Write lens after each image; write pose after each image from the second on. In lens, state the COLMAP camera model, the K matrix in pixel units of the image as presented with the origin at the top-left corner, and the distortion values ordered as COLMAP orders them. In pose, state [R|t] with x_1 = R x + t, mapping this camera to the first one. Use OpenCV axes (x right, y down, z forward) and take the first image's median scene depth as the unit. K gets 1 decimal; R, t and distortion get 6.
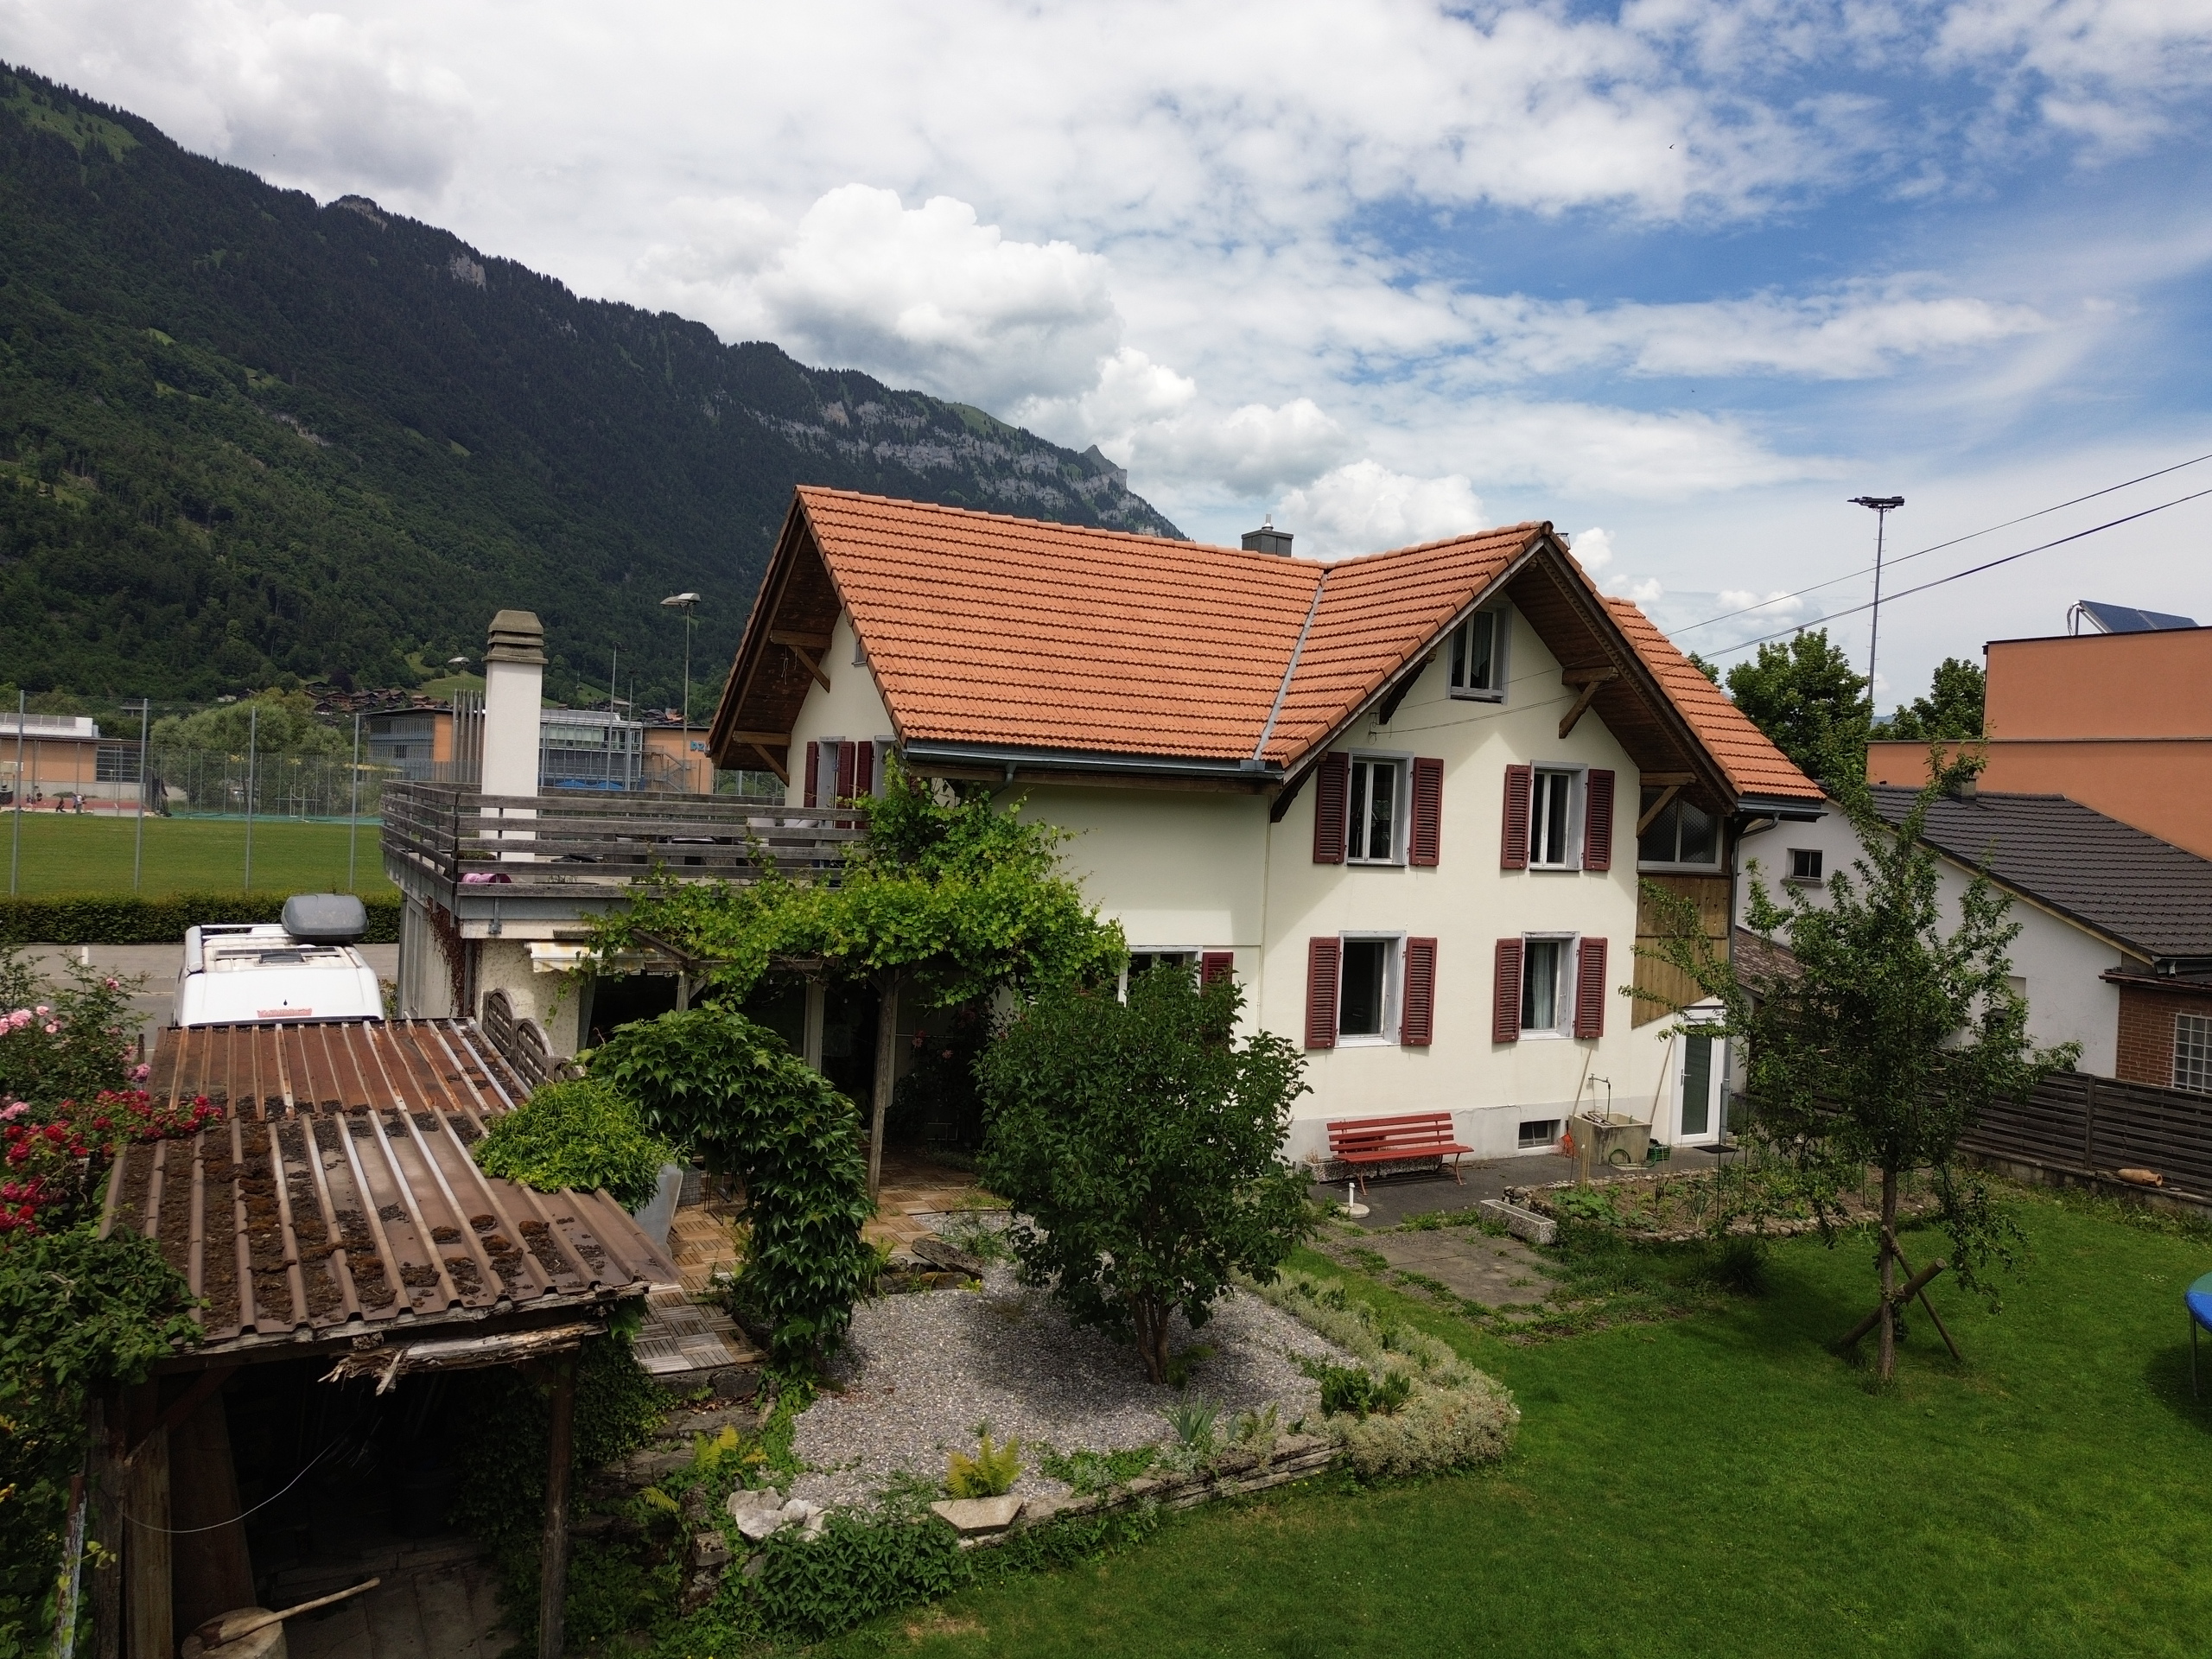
lens RADIAL K [[1561.0, 0, 1107.4], [0, 1561.0, 832.4], [0, 0, 1]] dist [0.049357, -0.031497]
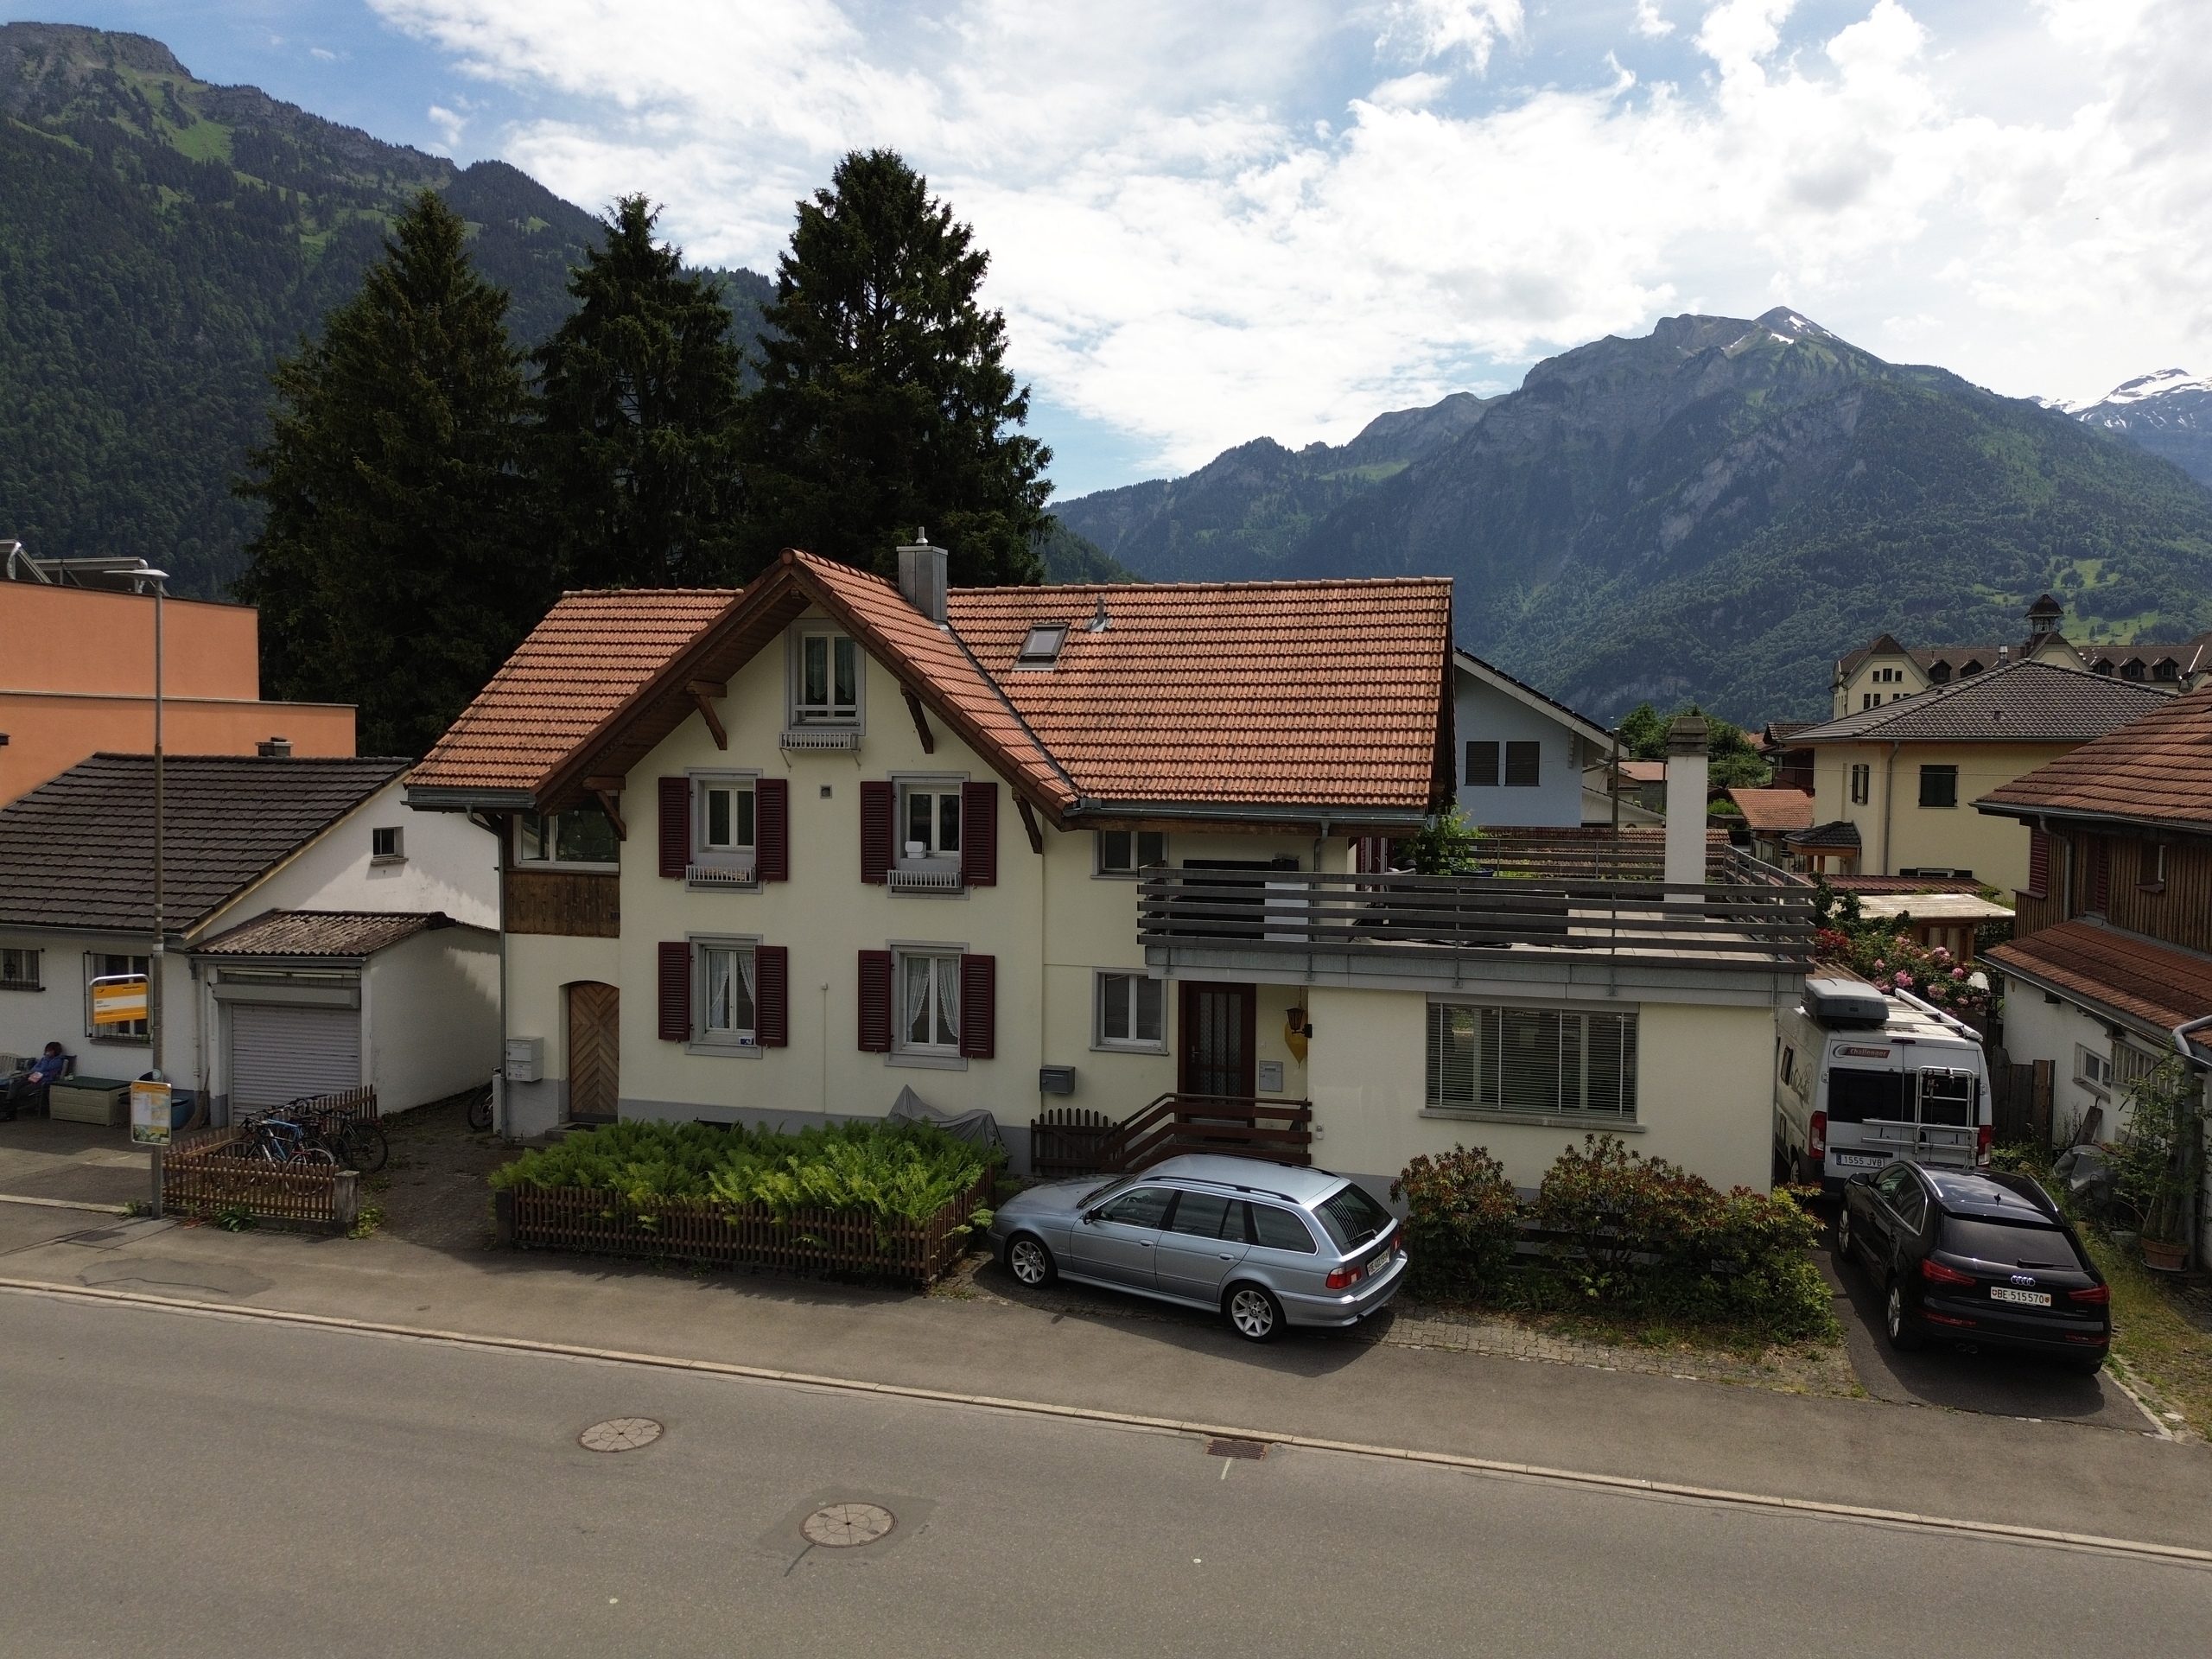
lens RADIAL K [[1561.0, 0, 1110.0], [0, 1561.0, 830.8], [0, 0, 1]] dist [0.049357, -0.031497]
pose [[0.719237, -0.001727, -0.694762, 1.066803], [0.008382, 0.999946, 0.006192, -0.015069], [0.694714, -0.010277, 0.719213, 0.381301]]
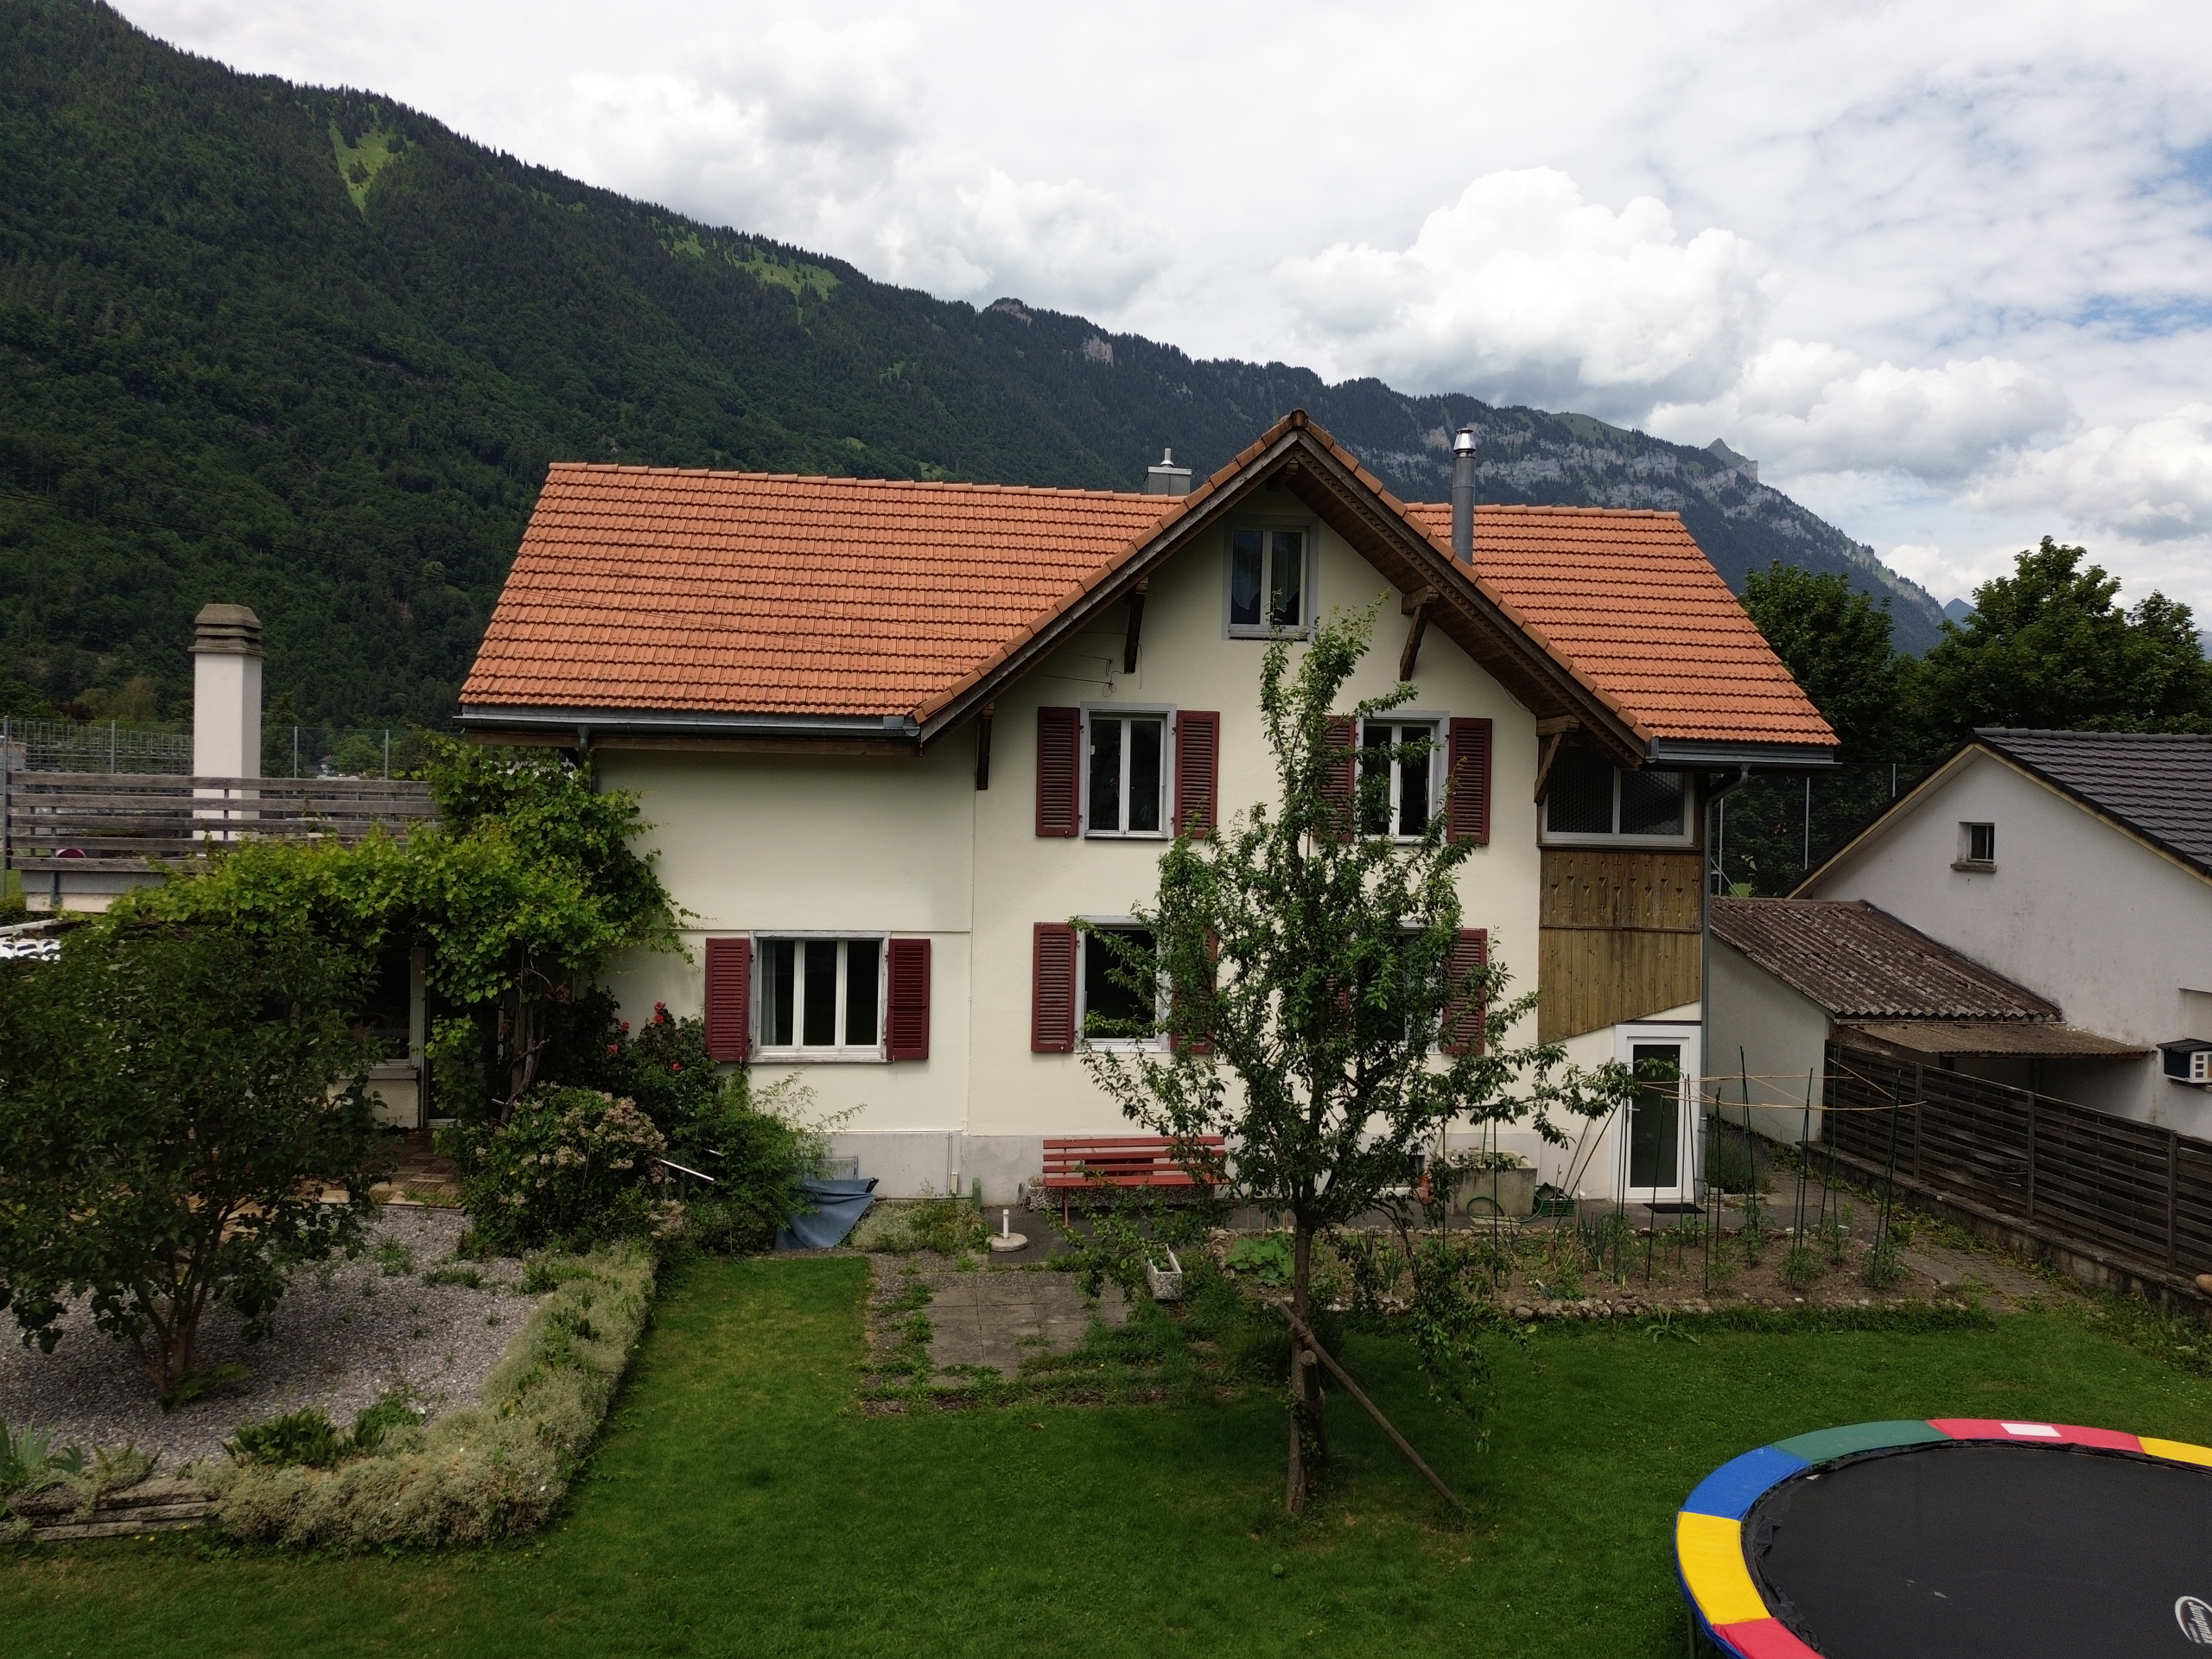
lens RADIAL K [[1561.0, 0, 1110.6], [0, 1561.0, 826.3], [0, 0, 1]] dist [0.049357, -0.031497]
pose [[0.927701, -0.022082, -0.372670, 0.454487], [0.014291, 0.999618, -0.023655, 0.032453], [0.373050, 0.016619, 0.927662, 0.201012]]
